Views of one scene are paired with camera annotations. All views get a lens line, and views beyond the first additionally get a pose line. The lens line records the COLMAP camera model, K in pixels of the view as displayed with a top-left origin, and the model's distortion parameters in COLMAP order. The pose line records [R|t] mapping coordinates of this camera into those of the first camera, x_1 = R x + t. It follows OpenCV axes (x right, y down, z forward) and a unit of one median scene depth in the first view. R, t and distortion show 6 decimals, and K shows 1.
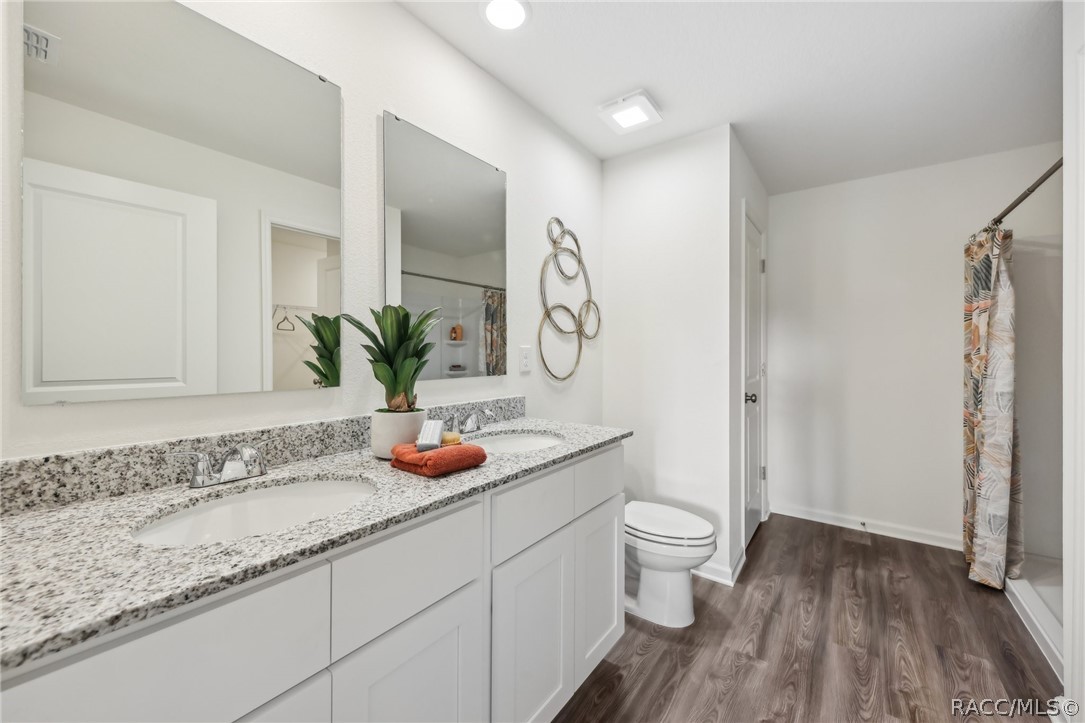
lens RADIAL K [[410.2, 0, 542.4], [0, 410.2, 349.4], [0, 0, 1]] dist [0.000934, -0.000413]
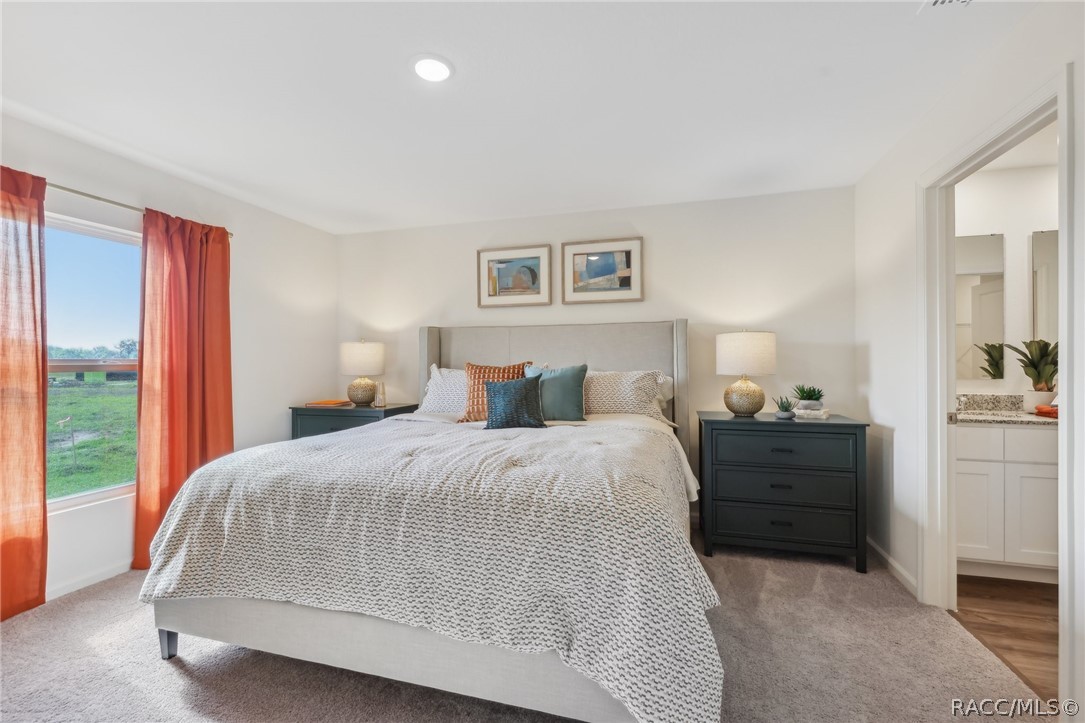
lens RADIAL K [[467.2, 0, 540.3], [0, 467.2, 366.2], [0, 0, 1]] dist [0.009627, 0.000010]
pose [[0.351409, 0.000586, -0.936222, 0.891641], [0.014190, 0.999882, 0.005952, -0.020195], [0.936114, -0.015376, 0.351359, -1.975884]]
